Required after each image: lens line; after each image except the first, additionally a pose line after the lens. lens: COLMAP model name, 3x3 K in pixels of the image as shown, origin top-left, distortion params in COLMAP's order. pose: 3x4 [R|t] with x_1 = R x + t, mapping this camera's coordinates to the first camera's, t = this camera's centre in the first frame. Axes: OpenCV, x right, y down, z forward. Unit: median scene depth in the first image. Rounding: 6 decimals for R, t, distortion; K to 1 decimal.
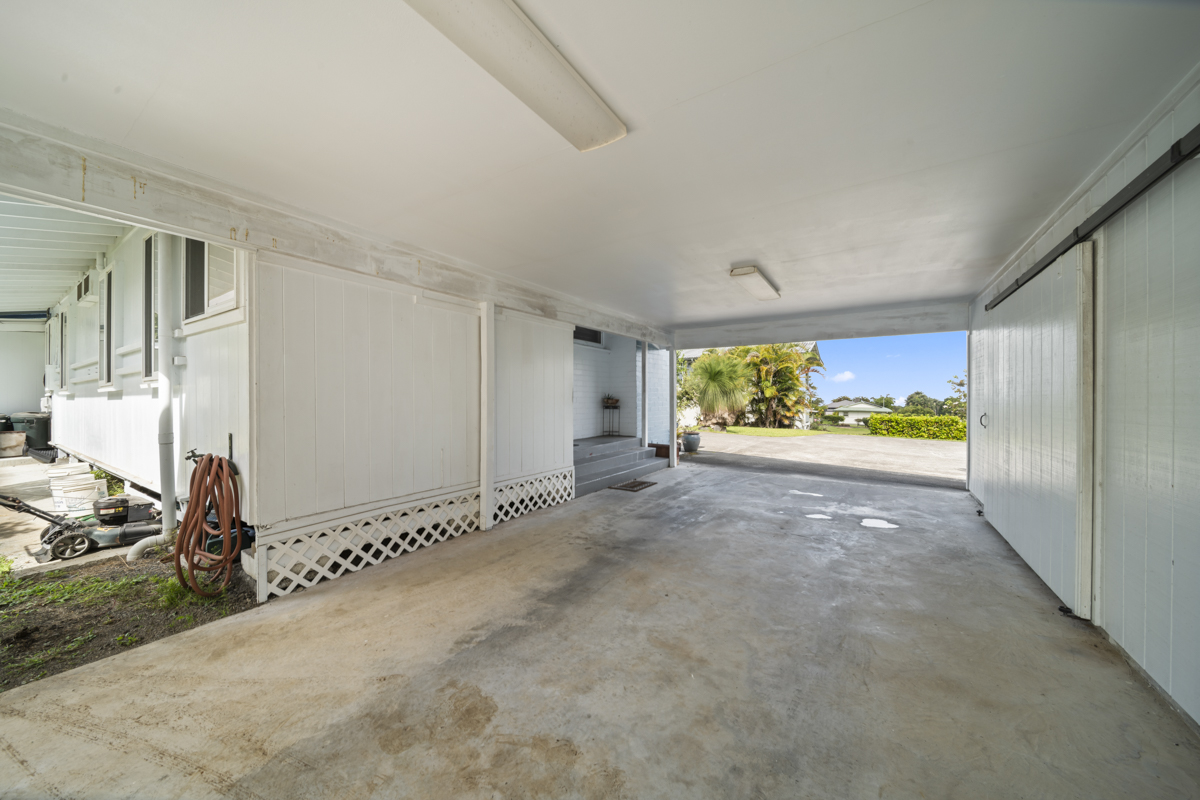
lens RADIAL K [[424.8, 0, 600.6], [0, 424.8, 398.3], [0, 0, 1]] dist [-0.000303, -0.001266]
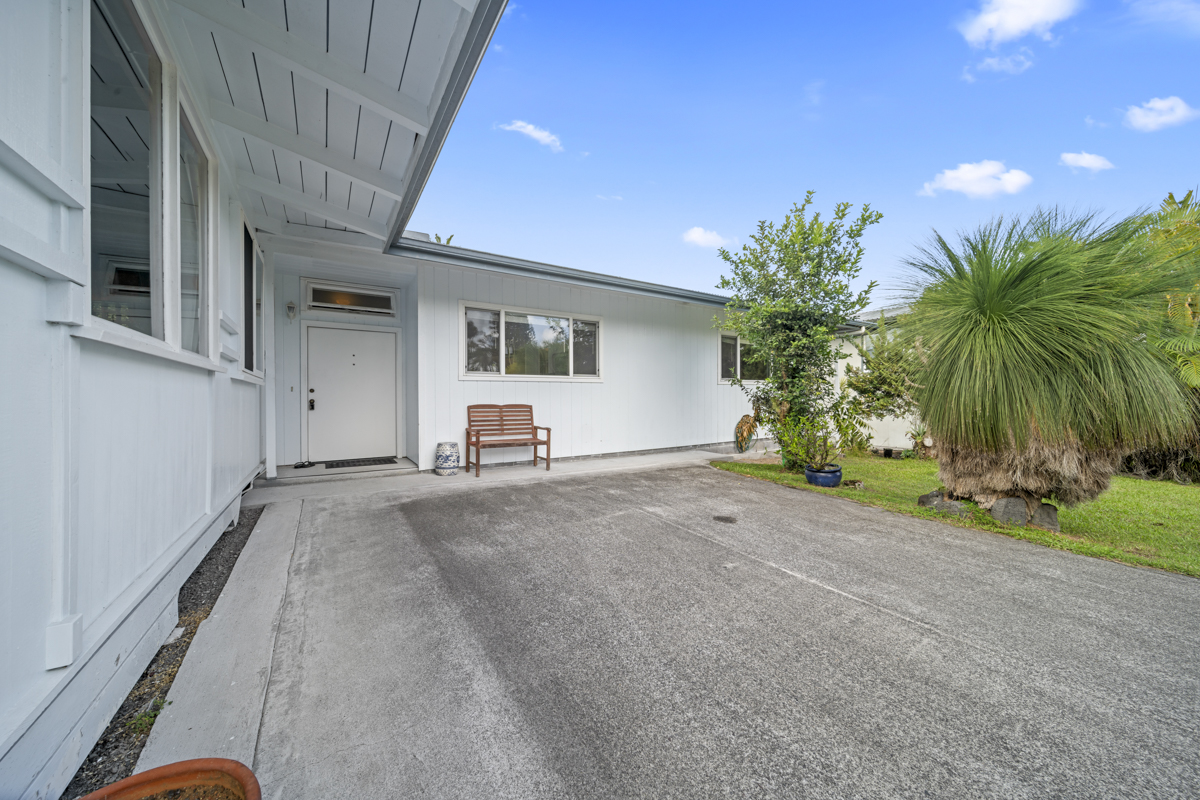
lens RADIAL K [[424.8, 0, 600.2], [0, 424.8, 392.4], [0, 0, 1]] dist [-0.000303, -0.001266]
pose [[0.915163, -0.014811, -0.402813, 0.157264], [0.009571, 0.999841, -0.015020, 0.004608], [0.402971, 0.009890, 0.915159, 0.682311]]
